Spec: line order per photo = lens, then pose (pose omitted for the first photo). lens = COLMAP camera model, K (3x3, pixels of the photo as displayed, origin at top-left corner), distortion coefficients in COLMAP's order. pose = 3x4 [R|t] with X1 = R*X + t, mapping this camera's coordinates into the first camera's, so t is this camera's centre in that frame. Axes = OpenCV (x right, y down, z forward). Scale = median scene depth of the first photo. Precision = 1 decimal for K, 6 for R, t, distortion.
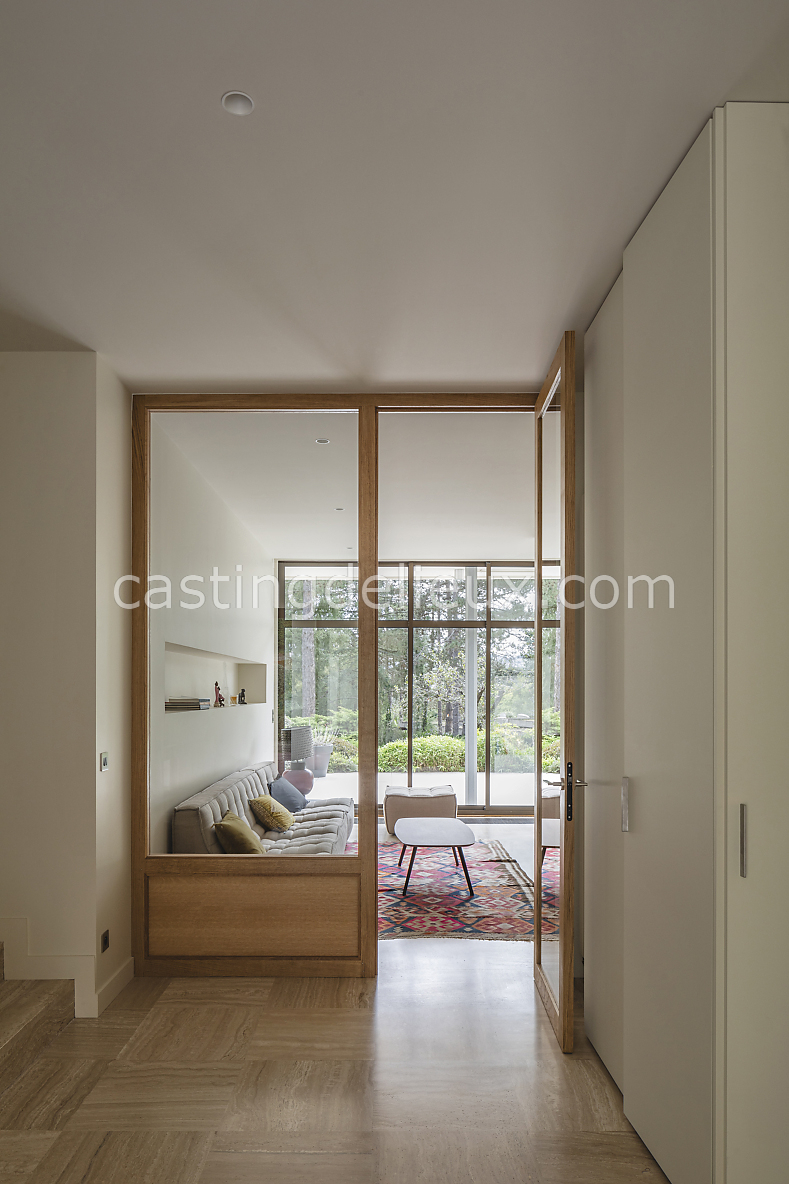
lens RADIAL K [[806.6, 0, 391.9], [0, 806.6, 698.9], [0, 0, 1]] dist [-0.005126, -0.005080]
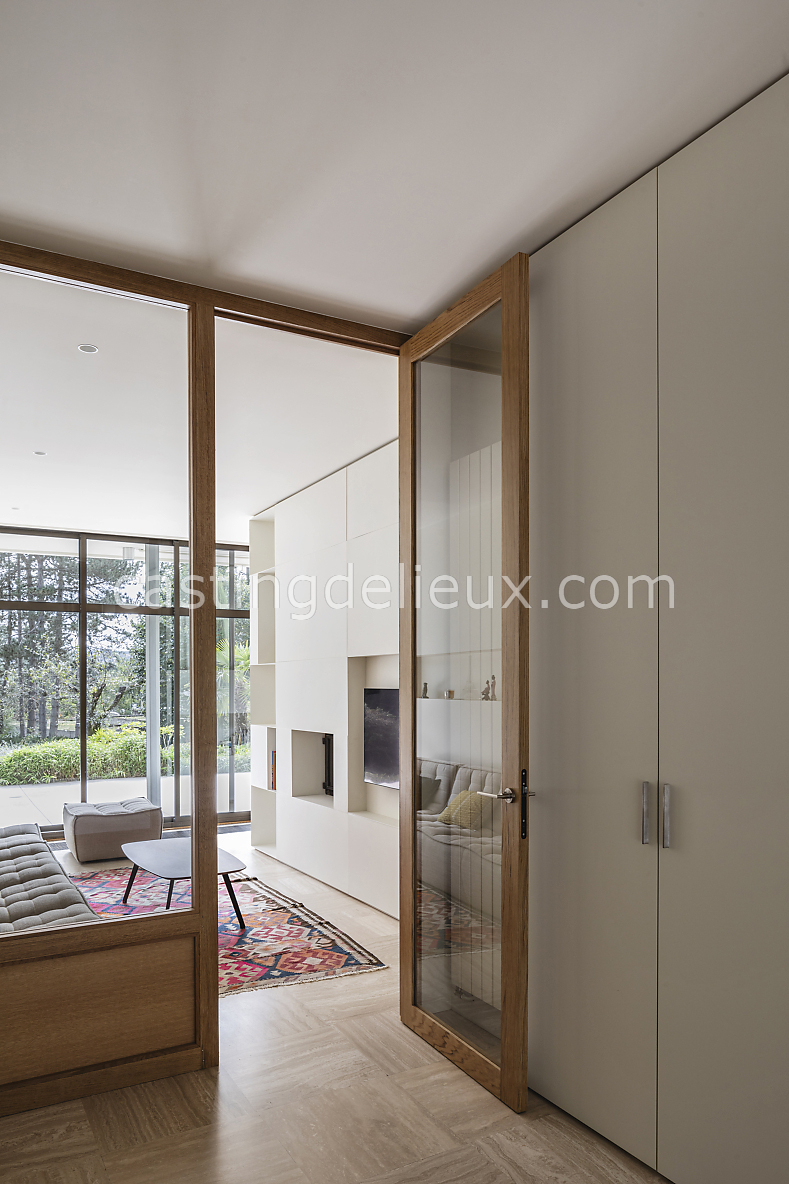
lens RADIAL K [[806.6, 0, 391.9], [0, 806.6, 698.9], [0, 0, 1]] dist [-0.005126, -0.005080]
pose [[0.873005, -0.016836, 0.487420, -0.200667], [0.014188, 0.999858, 0.009124, -0.002935], [-0.487504, -0.001049, 0.873120, 0.215122]]
